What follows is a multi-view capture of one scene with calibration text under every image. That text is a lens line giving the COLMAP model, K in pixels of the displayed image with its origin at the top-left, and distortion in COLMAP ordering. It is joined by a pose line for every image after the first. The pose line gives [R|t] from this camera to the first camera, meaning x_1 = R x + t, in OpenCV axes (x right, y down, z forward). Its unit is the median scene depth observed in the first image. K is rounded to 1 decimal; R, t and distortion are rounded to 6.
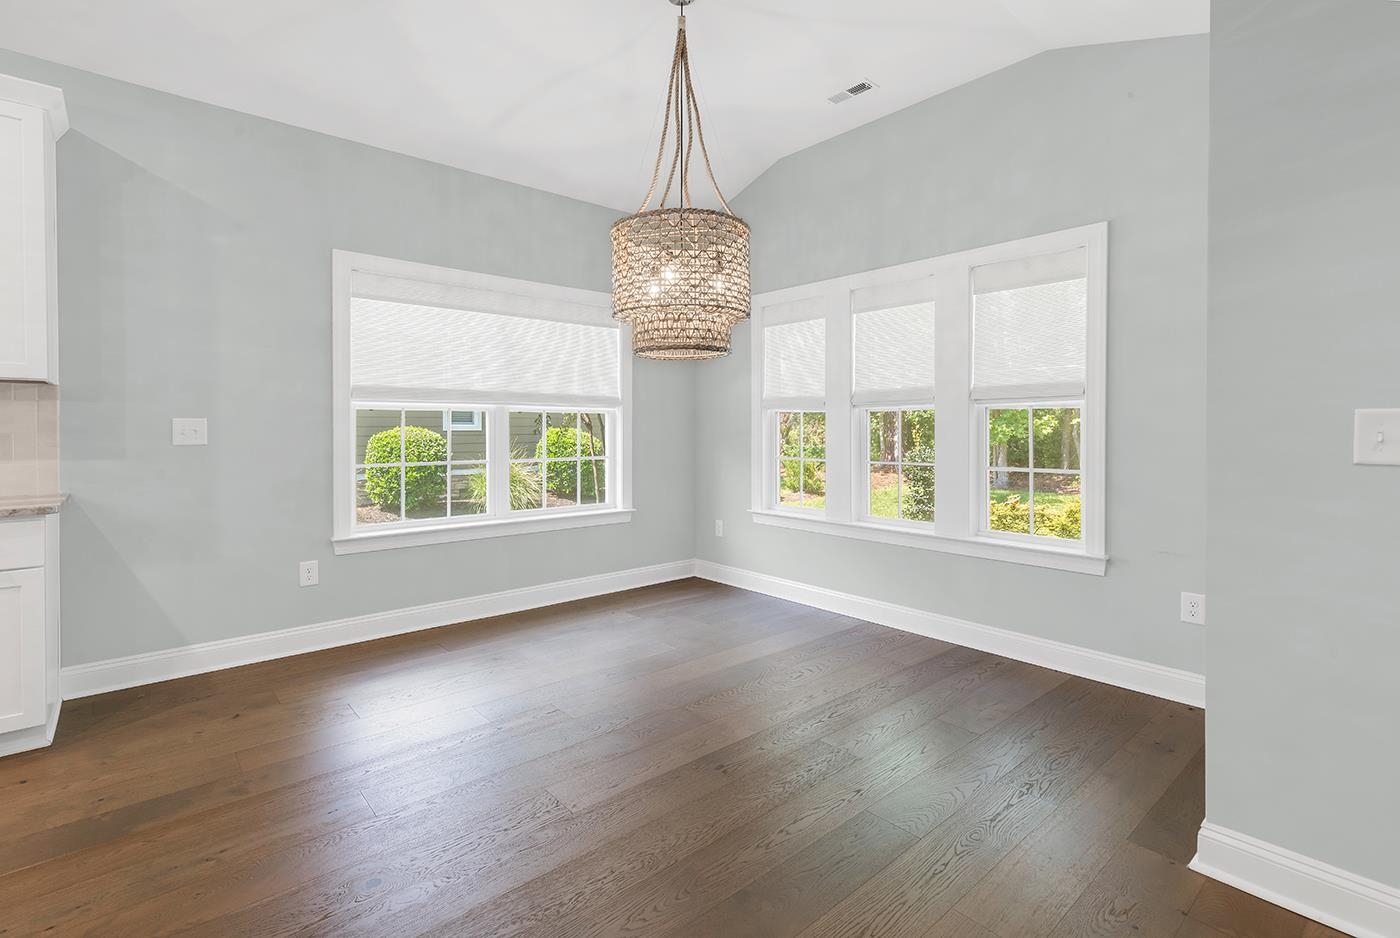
lens RADIAL K [[642.2, 0, 692.7], [0, 642.2, 435.8], [0, 0, 1]] dist [0.000344, -0.000060]
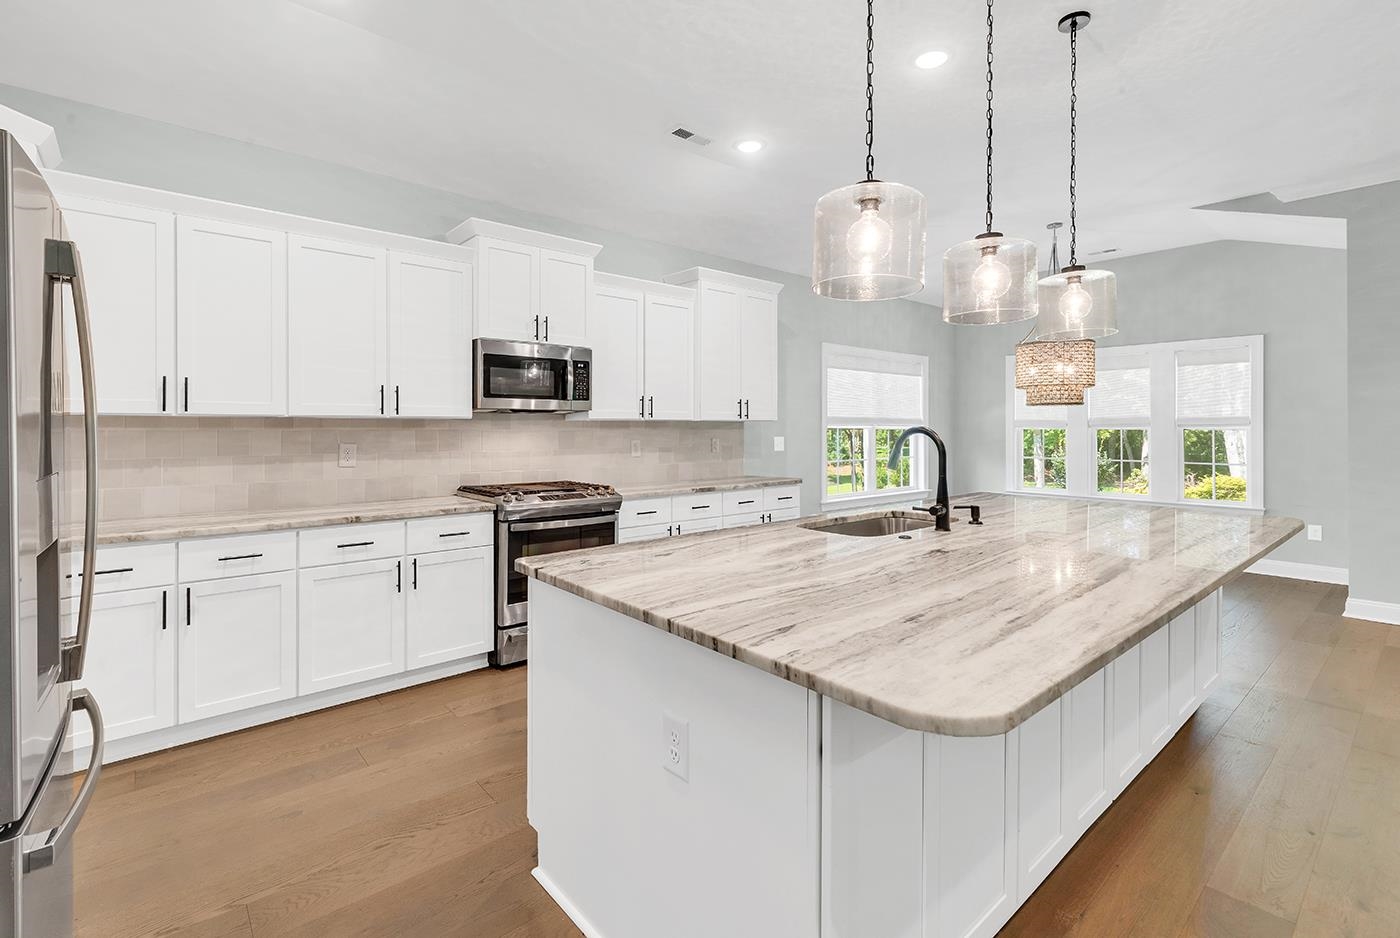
lens RADIAL K [[642.2, 0, 694.8], [0, 642.2, 422.7], [0, 0, 1]] dist [0.000344, -0.000060]
pose [[0.999996, -0.001849, -0.002134, -0.896671], [0.001808, 0.999815, -0.019167, -0.029123], [0.002170, 0.019164, 0.999814, -0.787410]]
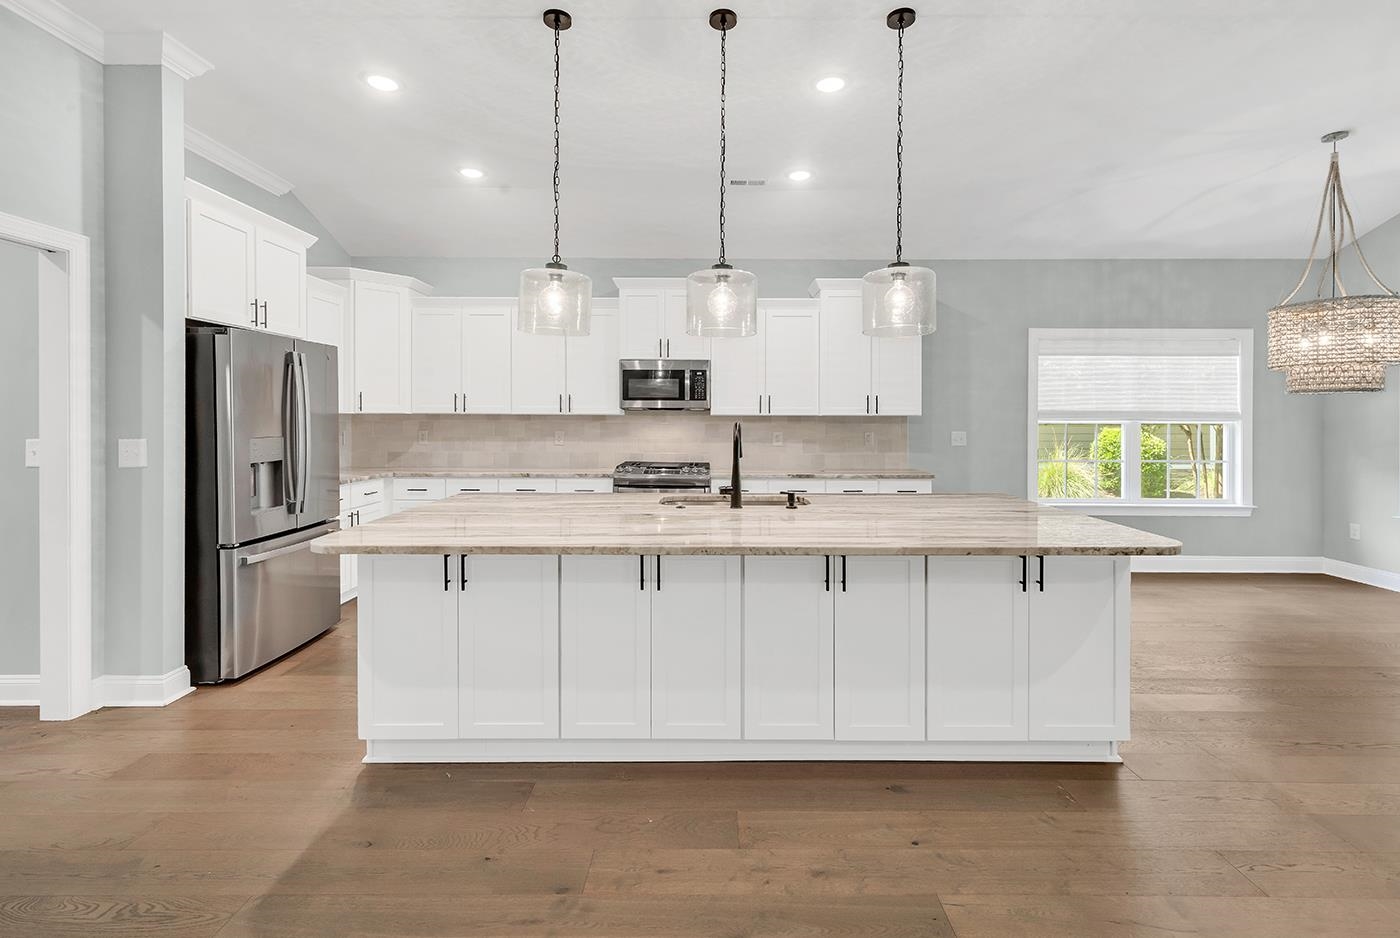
lens RADIAL K [[642.2, 0, 705.8], [0, 642.2, 421.8], [0, 0, 1]] dist [0.000344, -0.000060]
pose [[0.753350, 0.003763, -0.657609, -0.100919], [-0.009891, 0.999935, -0.005609, -0.033395], [0.657546, 0.010730, 0.753338, -0.754780]]
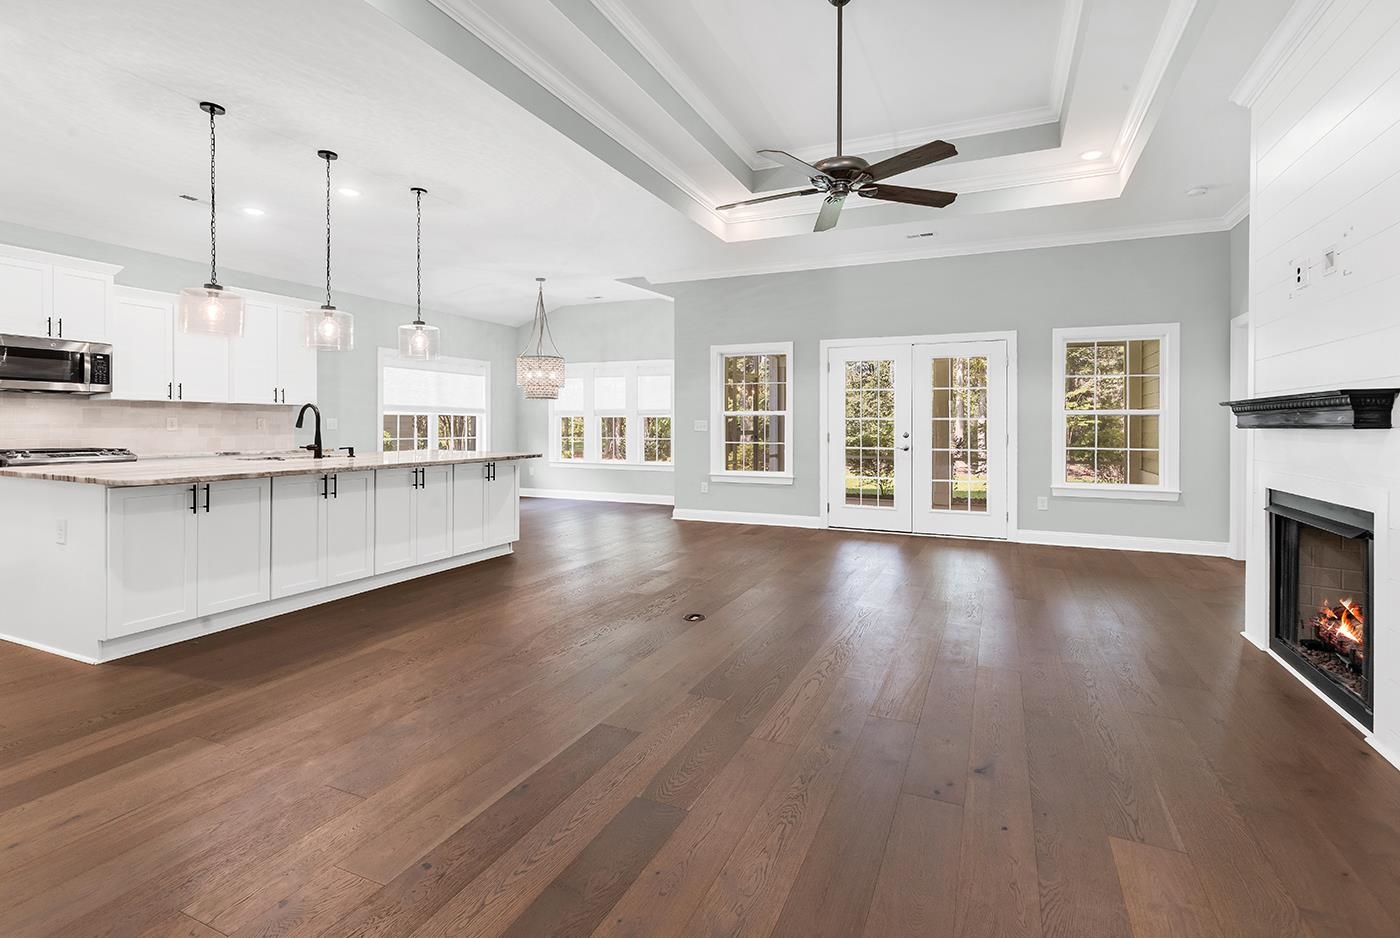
lens RADIAL K [[642.2, 0, 730.9], [0, 642.2, 431.2], [0, 0, 1]] dist [0.000344, -0.000060]
pose [[0.890769, -0.000407, 0.454456, -0.468698], [0.000643, 1.000000, -0.000365, 0.020048], [-0.454456, 0.000617, 0.890769, -1.652750]]
